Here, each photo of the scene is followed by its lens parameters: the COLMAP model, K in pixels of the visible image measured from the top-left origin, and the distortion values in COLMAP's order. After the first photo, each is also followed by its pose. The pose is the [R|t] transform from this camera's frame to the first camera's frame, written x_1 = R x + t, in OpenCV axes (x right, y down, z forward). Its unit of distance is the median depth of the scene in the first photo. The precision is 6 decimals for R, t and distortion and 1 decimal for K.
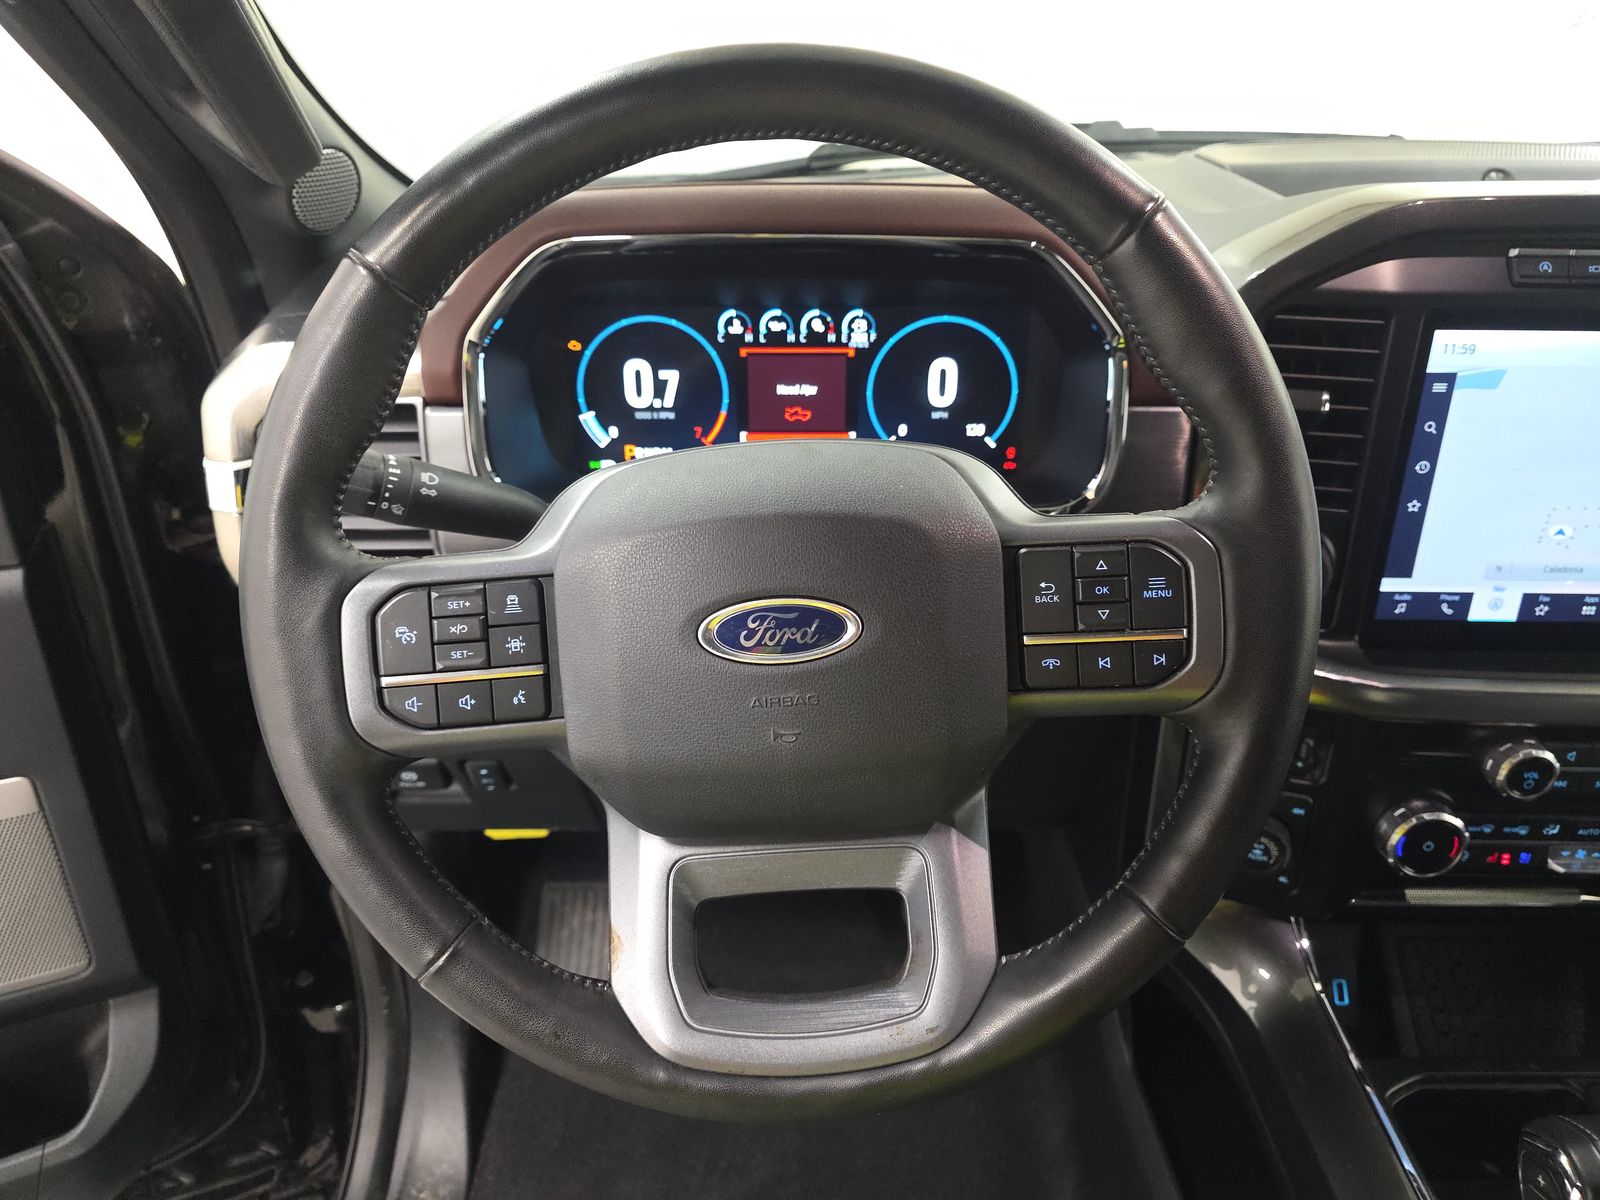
lens RADIAL K [[1100.3, 0, 825.5], [0, 1100.3, 602.4], [0, 0, 1]] dist [0.002751, -0.003654]
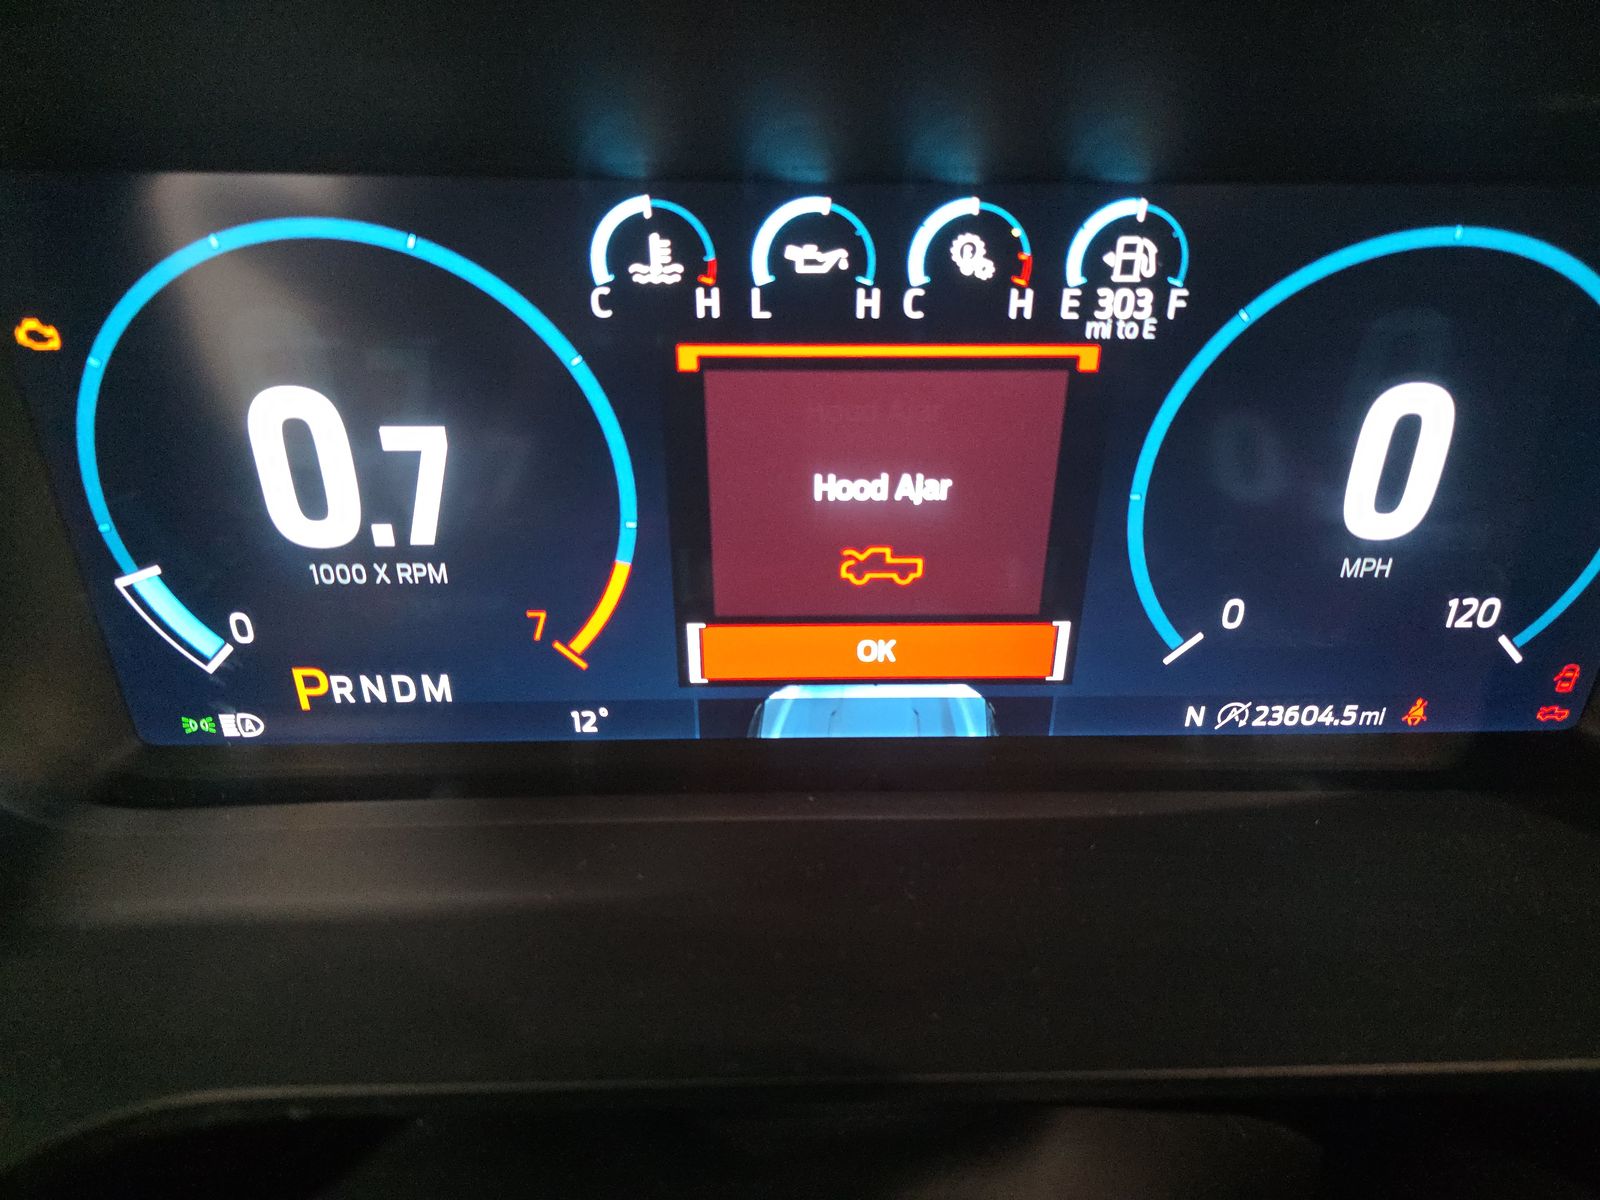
lens RADIAL K [[1130.3, 0, 828.0], [0, 1130.3, 599.1], [0, 0, 1]] dist [-0.019004, -0.002343]
pose [[0.999687, -0.003823, 0.024708, -0.047991], [0.001538, 0.995771, 0.091854, -0.195341], [-0.024955, -0.091788, 0.995466, 0.727098]]
